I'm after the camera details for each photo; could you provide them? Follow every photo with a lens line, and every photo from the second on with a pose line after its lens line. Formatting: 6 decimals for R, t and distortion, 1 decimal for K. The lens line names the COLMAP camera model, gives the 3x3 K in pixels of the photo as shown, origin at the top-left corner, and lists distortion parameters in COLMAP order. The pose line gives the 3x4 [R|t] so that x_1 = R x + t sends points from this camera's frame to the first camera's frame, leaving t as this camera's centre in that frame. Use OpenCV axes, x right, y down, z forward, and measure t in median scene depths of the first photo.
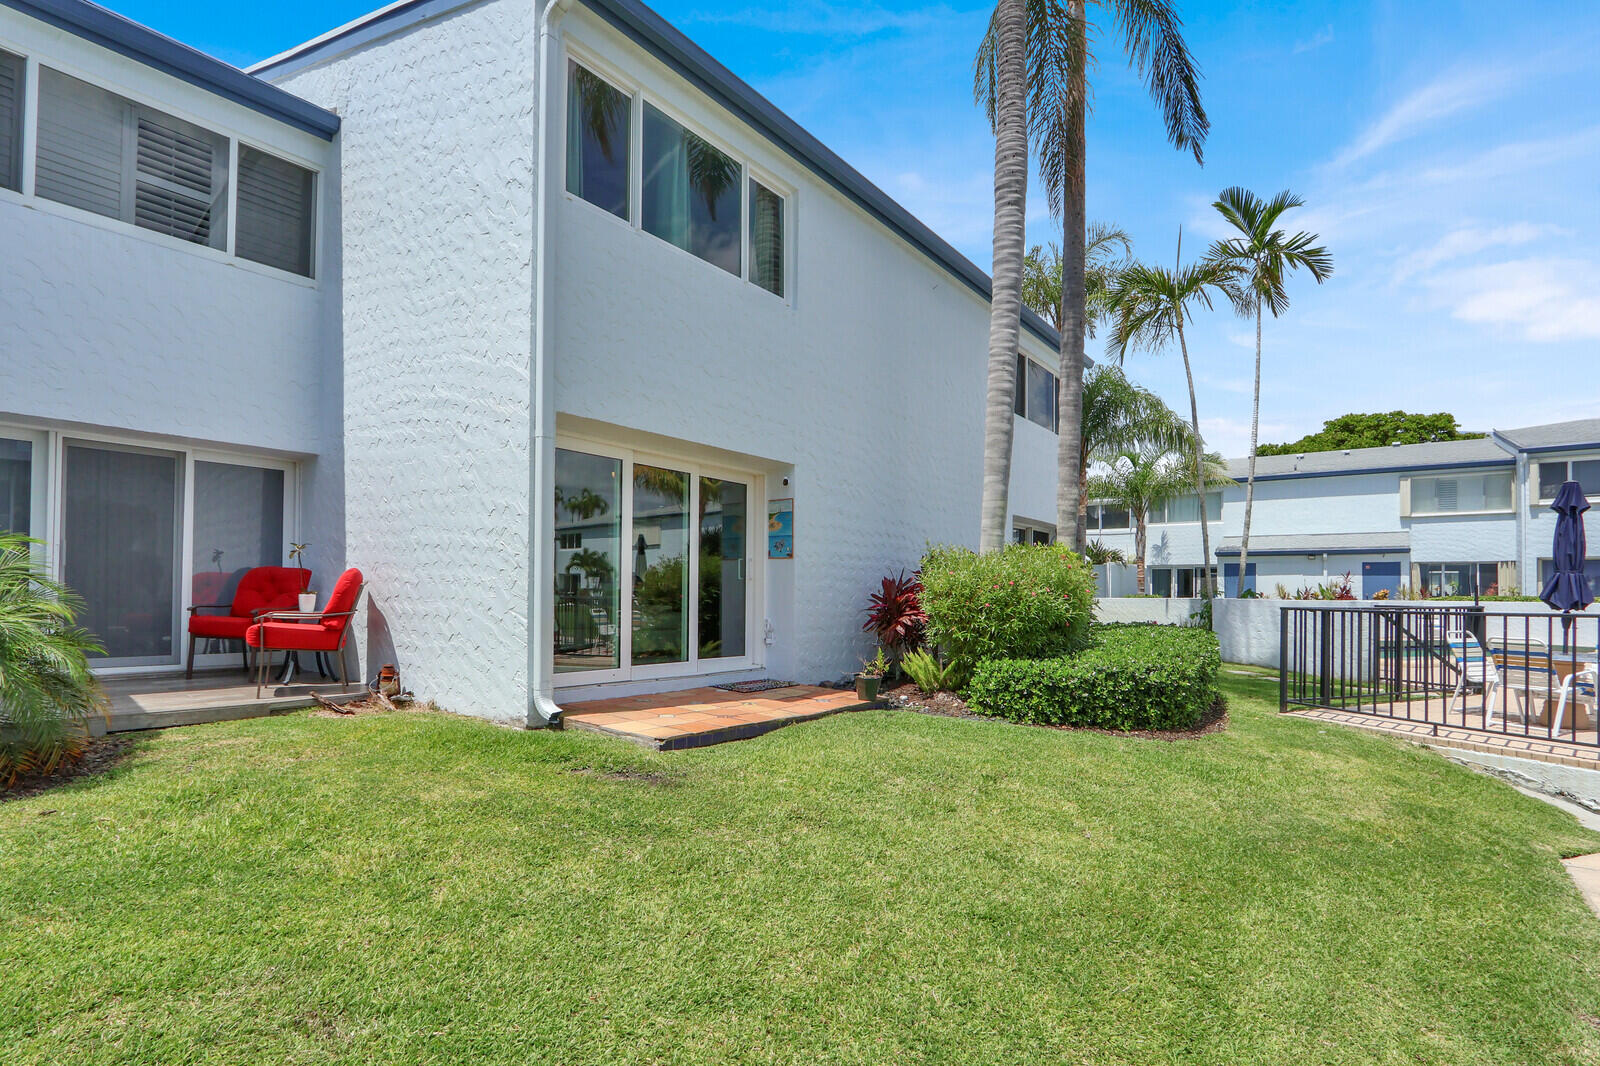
lens RADIAL K [[778.2, 0, 803.8], [0, 778.2, 582.6], [0, 0, 1]] dist [0.000560, -0.000102]
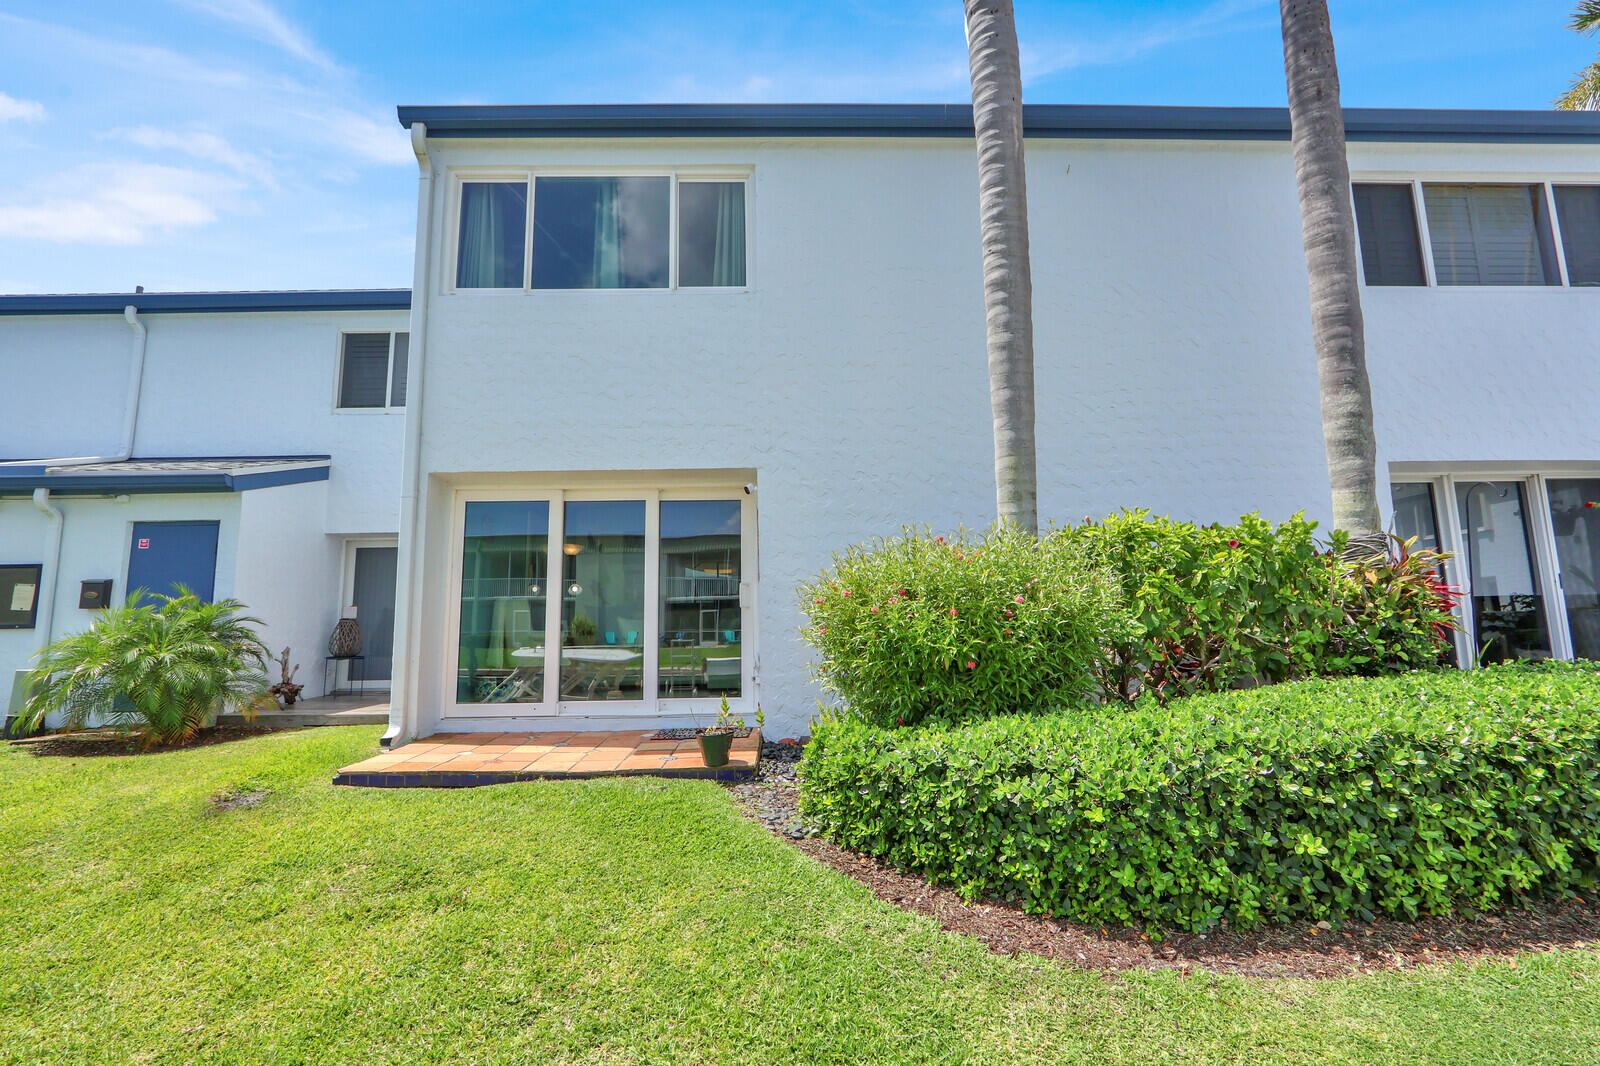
lens RADIAL K [[730.8, 0, 800.0], [0, 730.8, 533.0], [0, 0, 1]] dist [0.019953, 0.000050]
pose [[0.615184, -0.130362, -0.777531, 0.702660], [0.028856, 0.989297, -0.143036, 0.035631], [0.787855, 0.065557, 0.612361, 0.629443]]
